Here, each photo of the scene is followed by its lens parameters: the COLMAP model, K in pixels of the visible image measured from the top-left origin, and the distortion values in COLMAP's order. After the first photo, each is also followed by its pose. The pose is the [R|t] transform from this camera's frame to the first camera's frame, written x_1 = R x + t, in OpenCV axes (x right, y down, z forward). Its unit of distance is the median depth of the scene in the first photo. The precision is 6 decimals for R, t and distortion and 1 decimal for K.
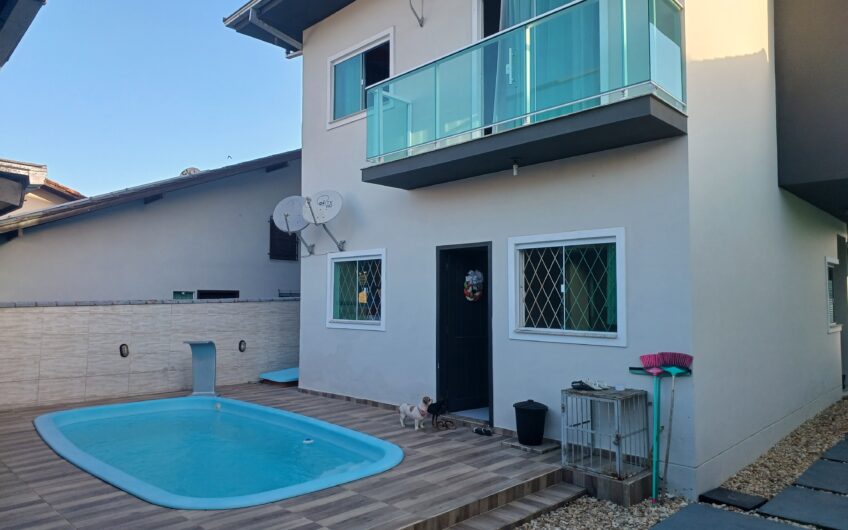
lens RADIAL K [[569.7, 0, 416.4], [0, 569.7, 265.9], [0, 0, 1]] dist [0.048631, -0.063682]
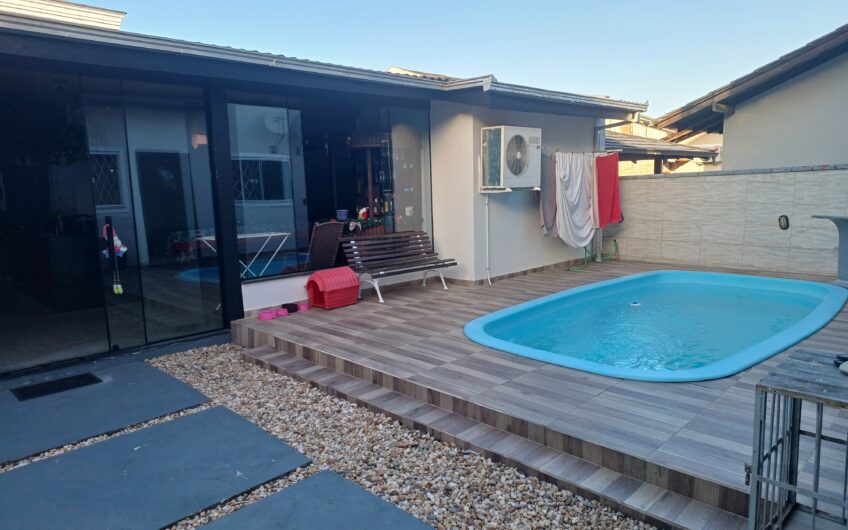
lens RADIAL K [[569.7, 0, 416.4], [0, 569.7, 265.9], [0, 0, 1]] dist [0.048631, -0.063682]
pose [[-0.008603, 0.137328, -0.990488, 0.449590], [0.087199, 0.986855, 0.136067, 0.043589], [0.996154, -0.085199, -0.020465, 0.468321]]
